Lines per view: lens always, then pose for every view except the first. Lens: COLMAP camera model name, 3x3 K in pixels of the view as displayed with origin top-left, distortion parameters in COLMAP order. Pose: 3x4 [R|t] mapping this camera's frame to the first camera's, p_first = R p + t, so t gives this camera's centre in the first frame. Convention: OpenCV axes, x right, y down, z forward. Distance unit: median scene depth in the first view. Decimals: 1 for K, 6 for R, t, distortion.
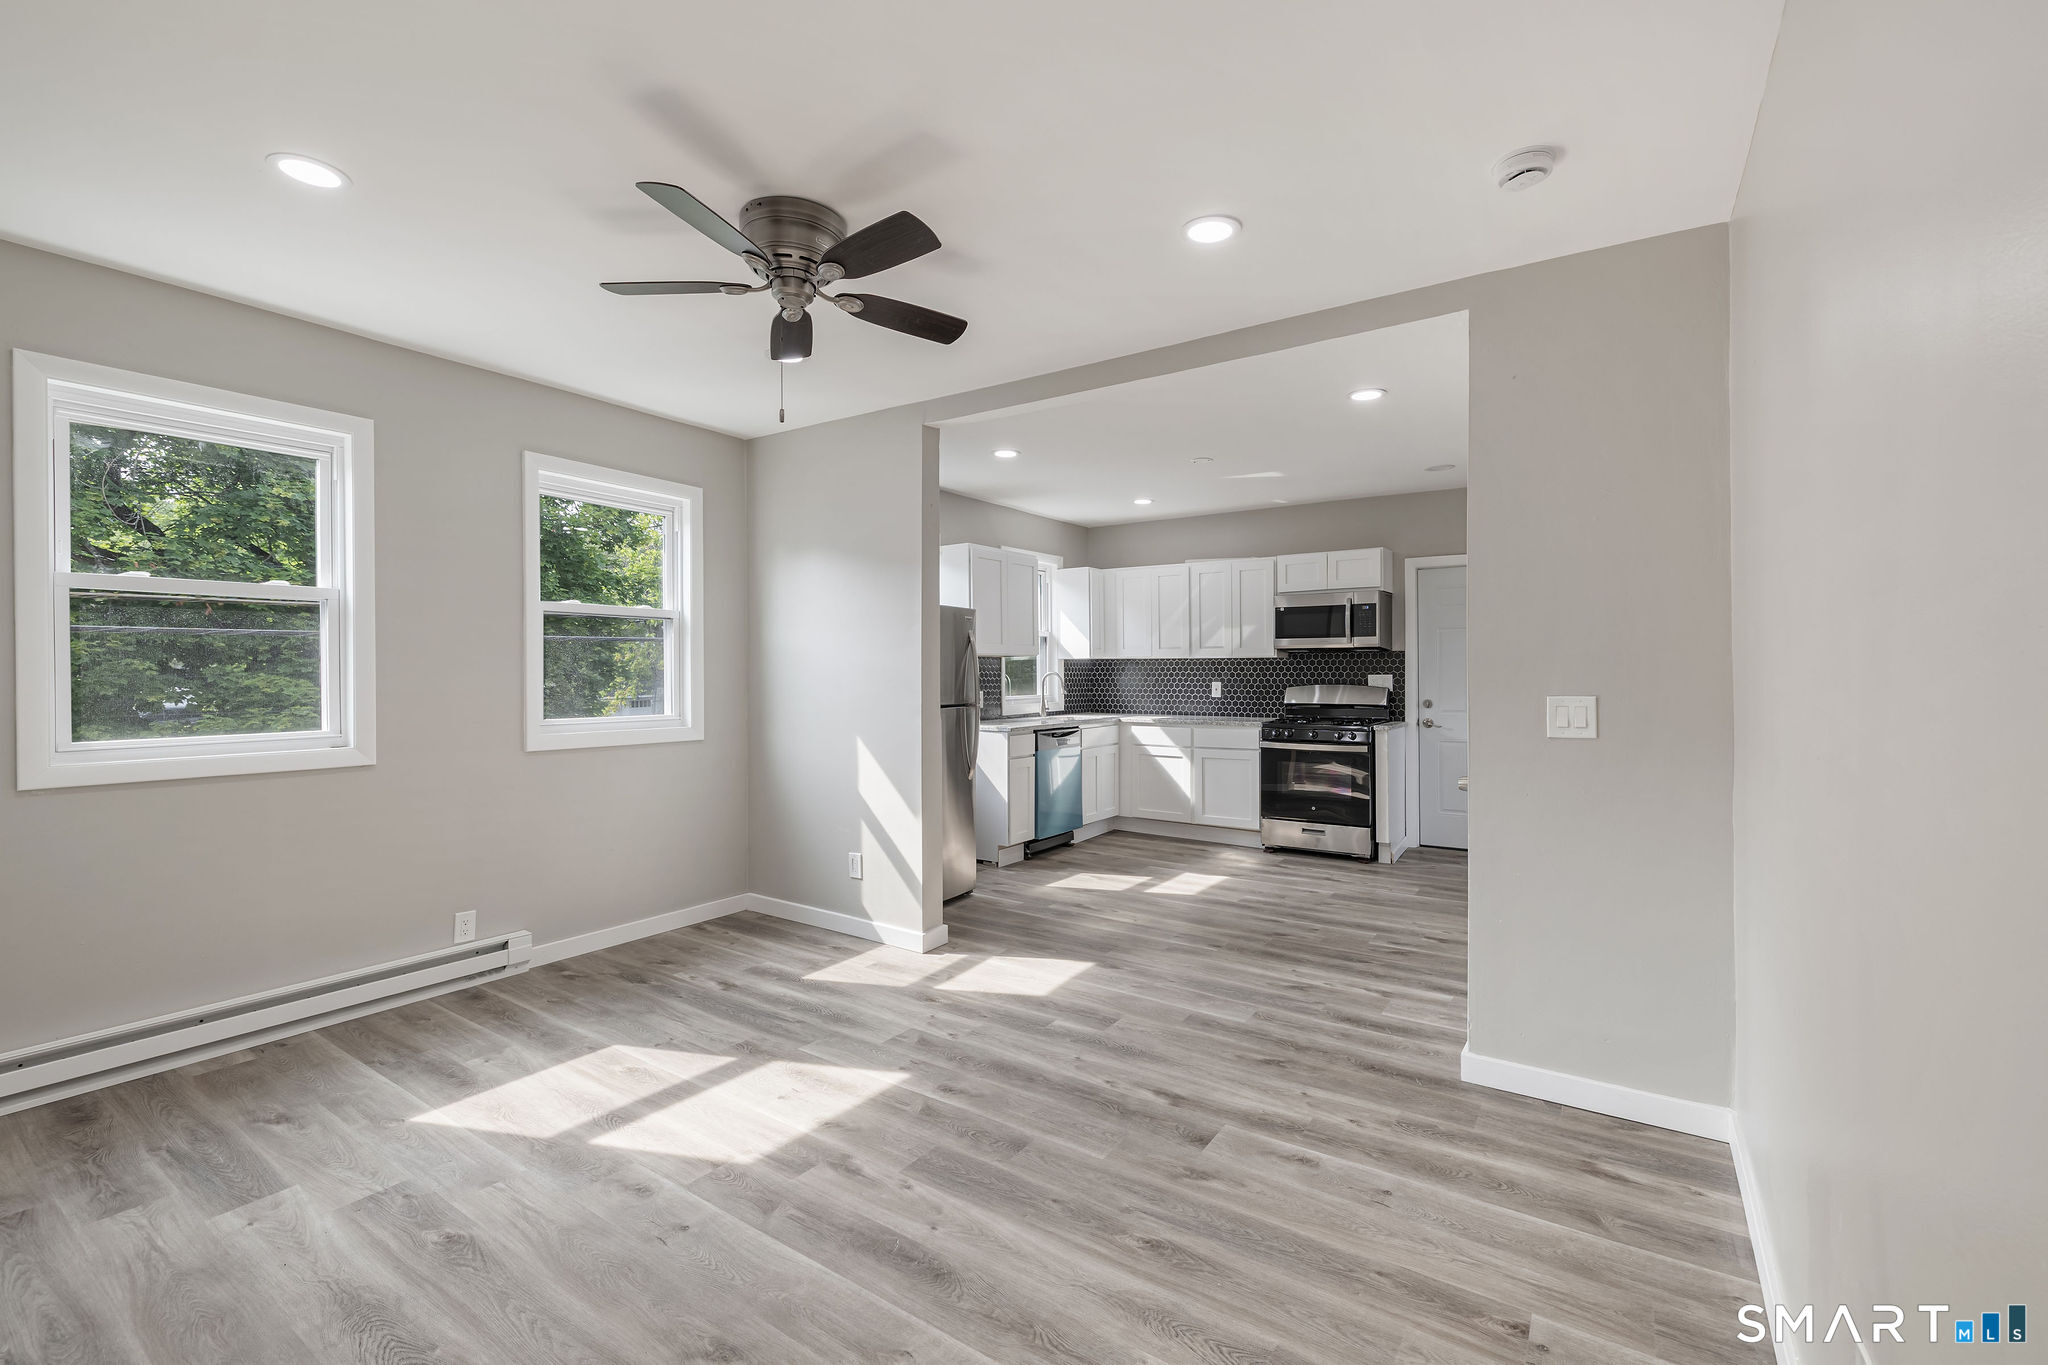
lens RADIAL K [[875.7, 0, 1022.3], [0, 875.7, 681.7], [0, 0, 1]] dist [0.000612, -0.000342]
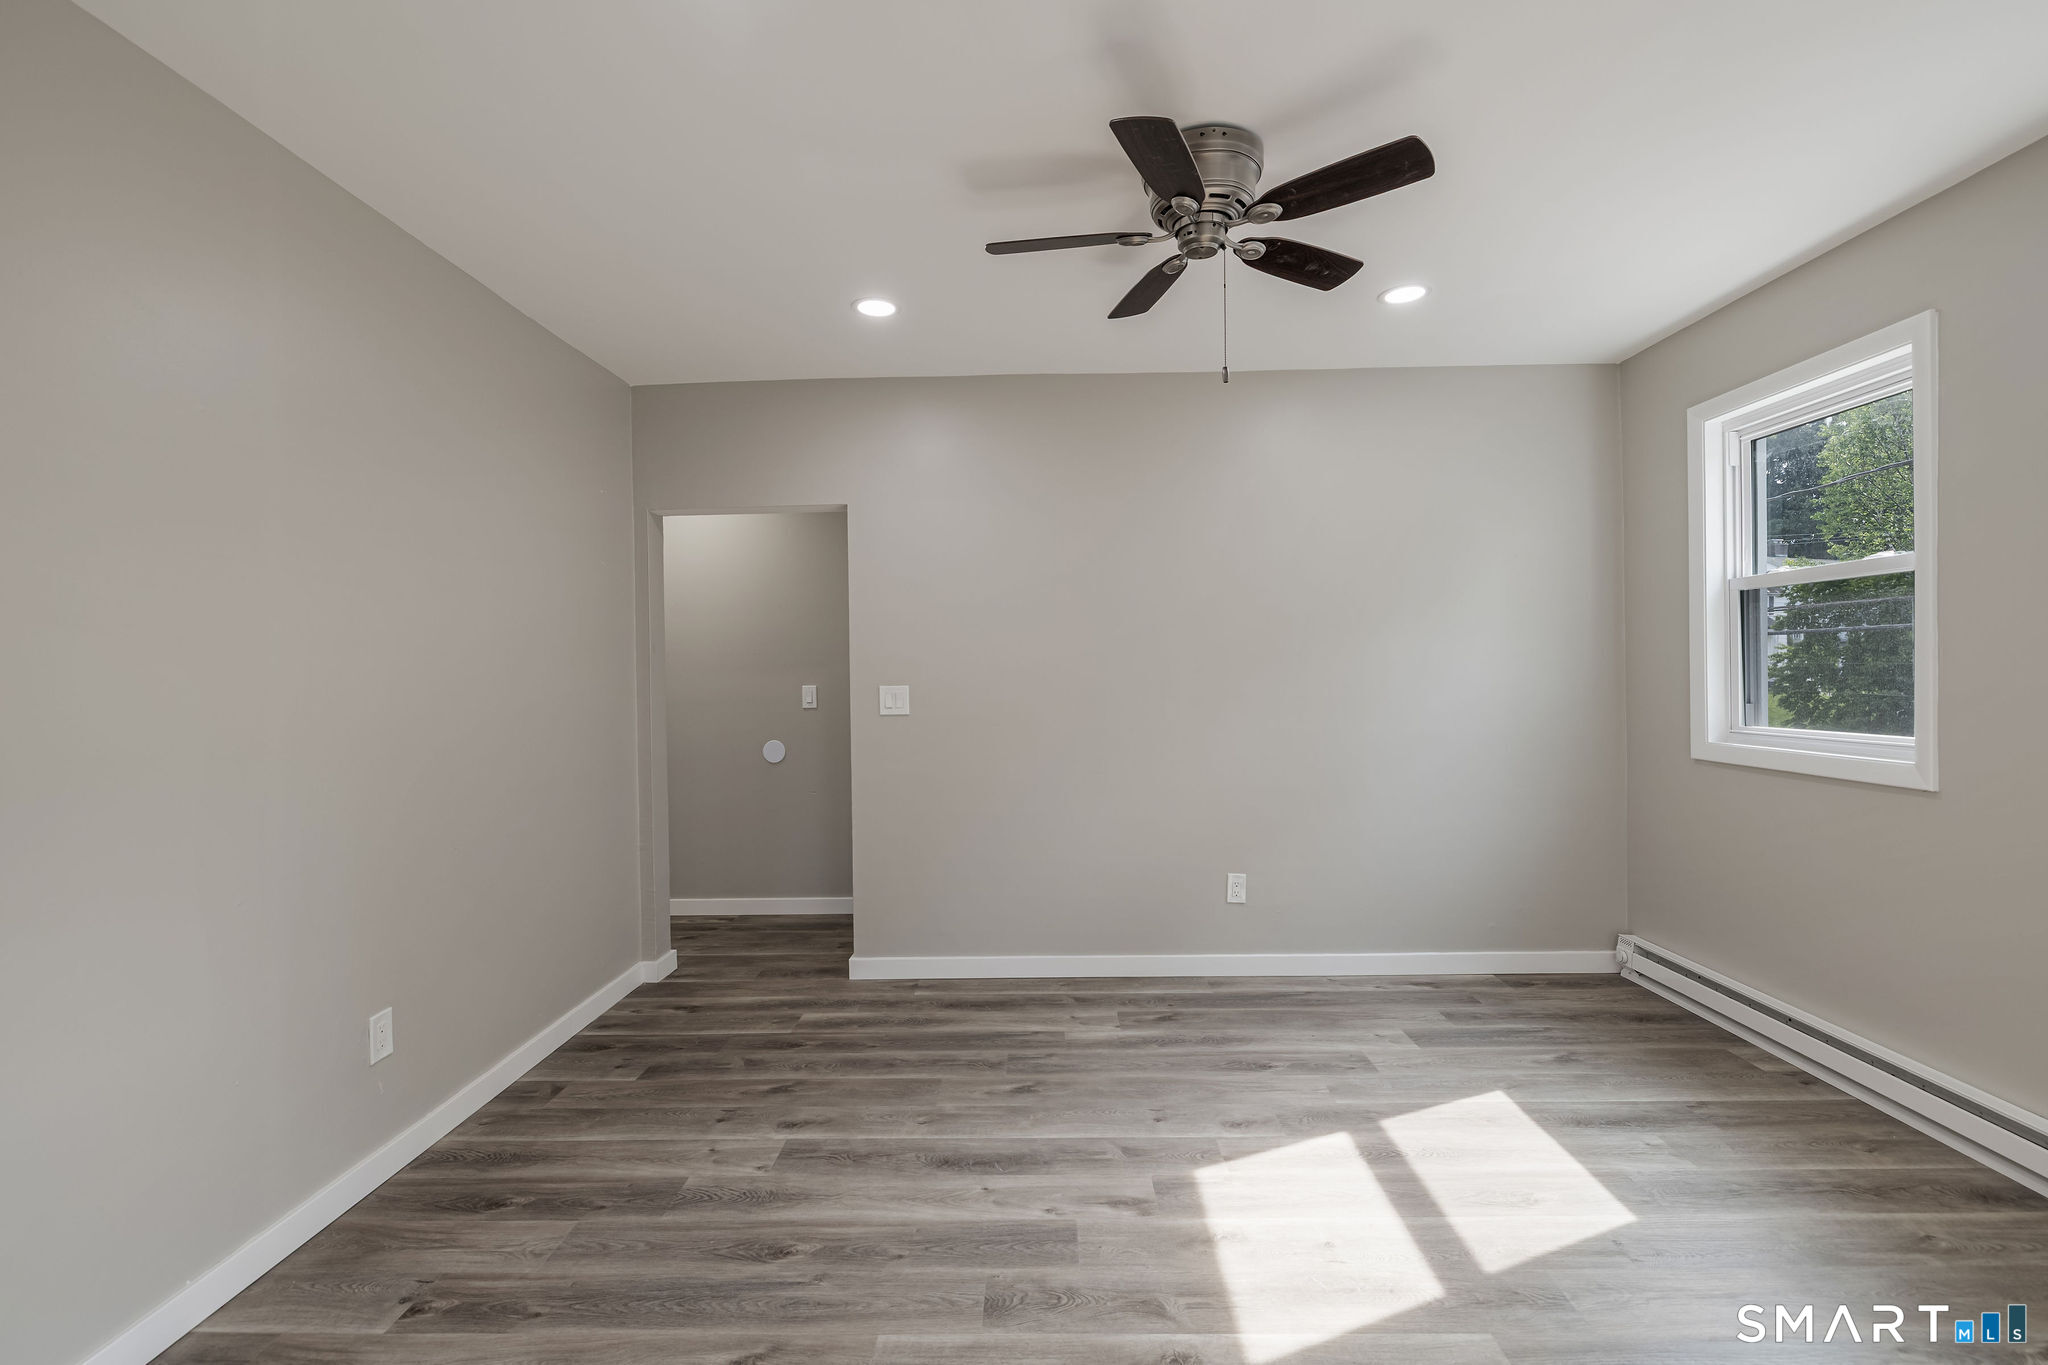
lens RADIAL K [[875.7, 0, 1025.8], [0, 875.7, 675.3], [0, 0, 1]] dist [0.000612, -0.000342]
pose [[-0.836118, 0.012300, -0.548412, 0.214346], [0.007564, 0.999912, 0.010894, -0.010517], [0.548498, 0.004961, -0.836137, 0.933864]]
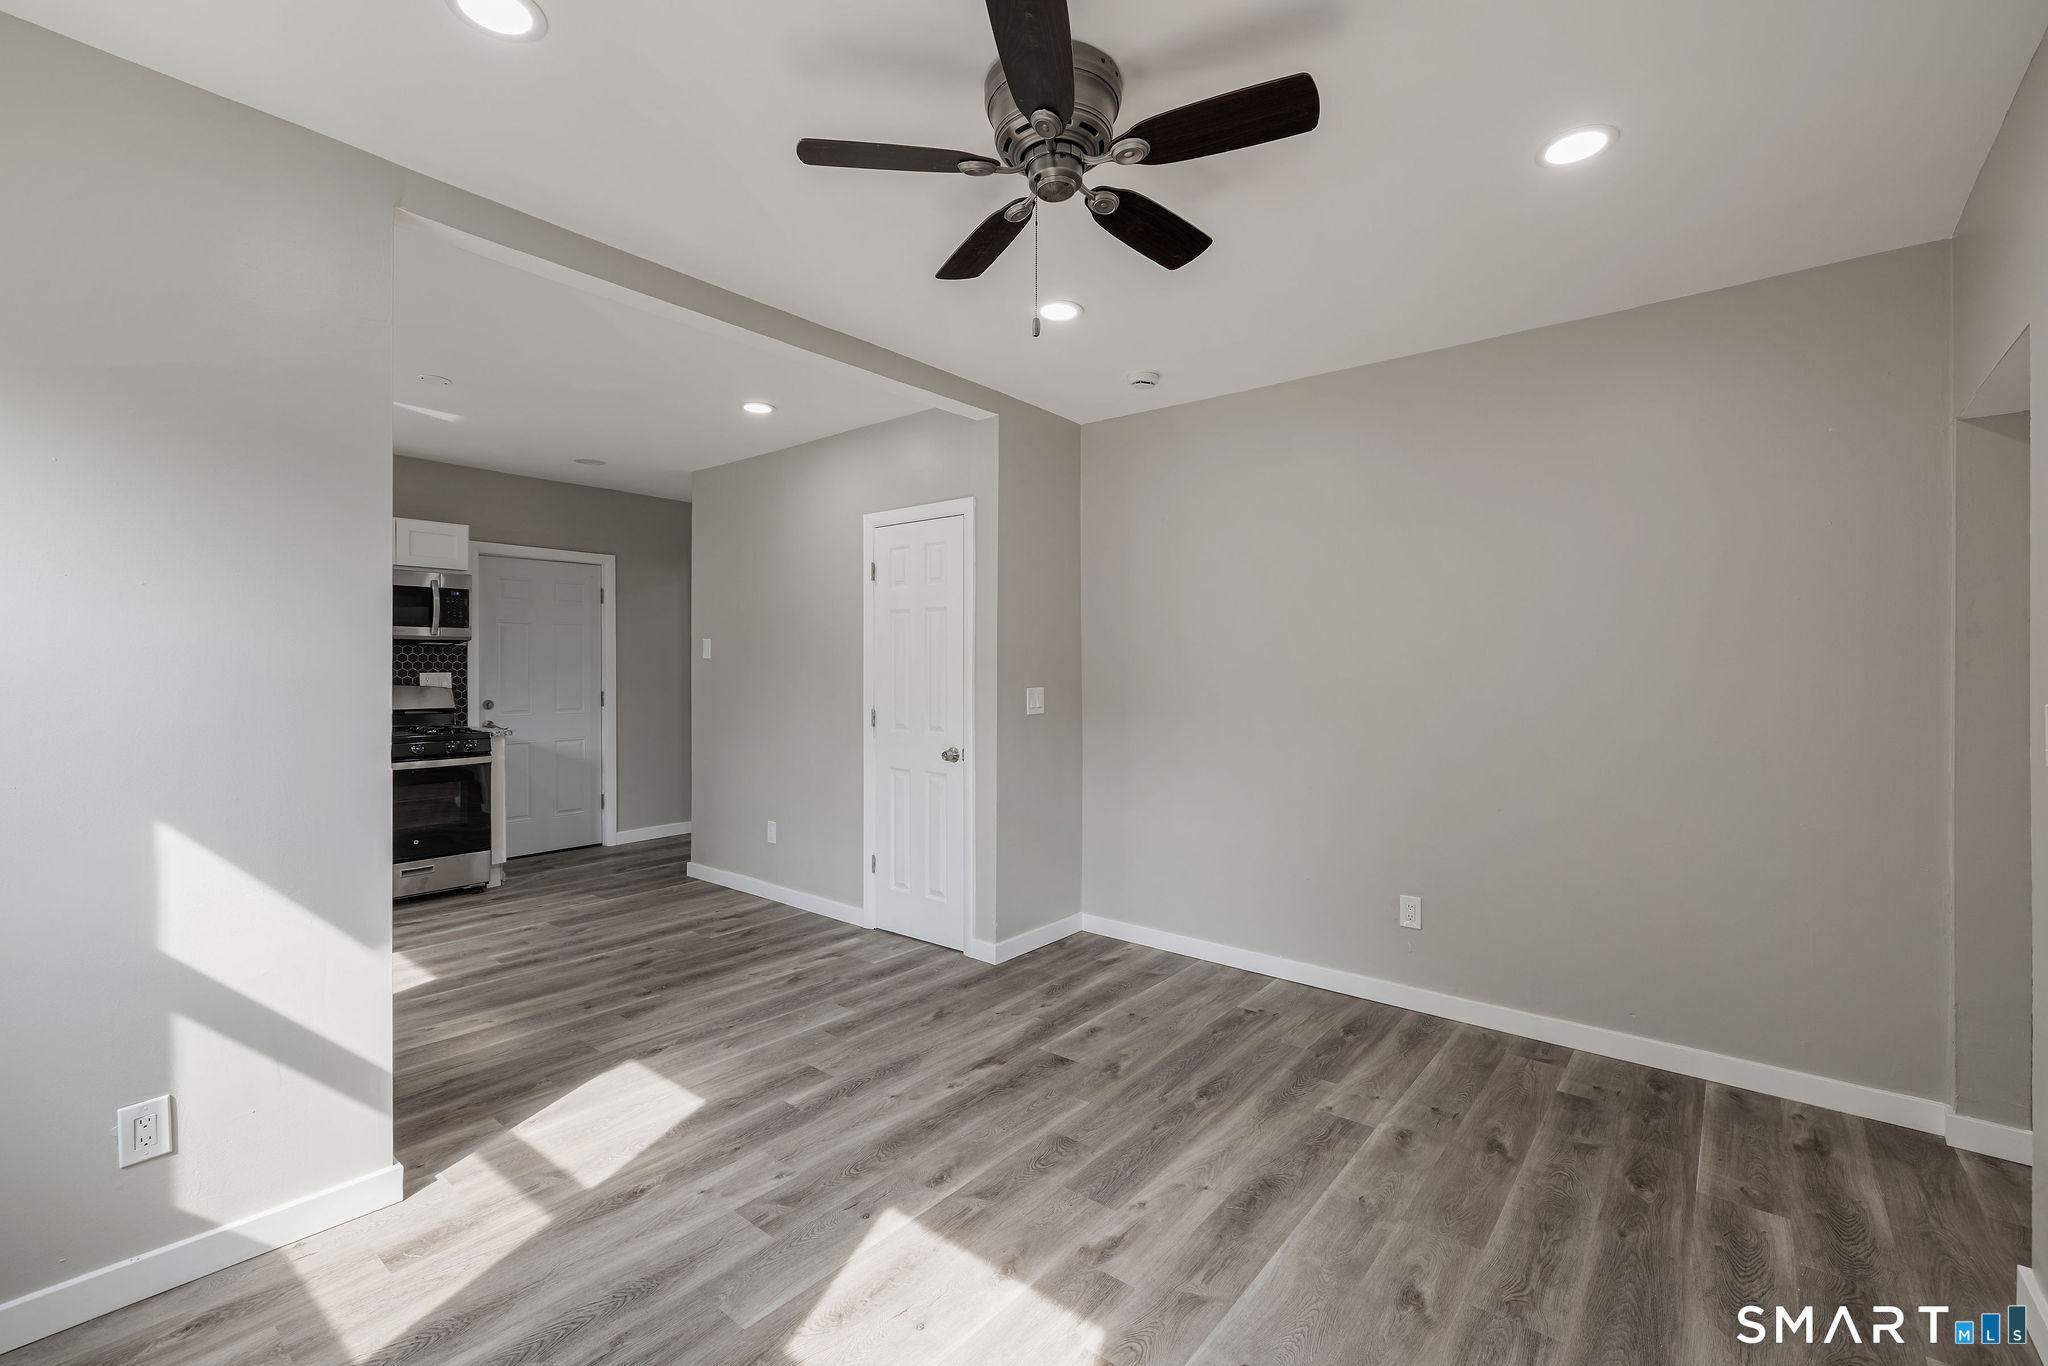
lens RADIAL K [[875.7, 0, 1022.8], [0, 875.7, 676.9], [0, 0, 1]] dist [0.000612, -0.000342]
pose [[0.085100, -0.006962, 0.996348, -0.580474], [0.006068, 0.999961, 0.006469, -0.009068], [-0.996354, 0.005496, 0.085139, 0.547386]]
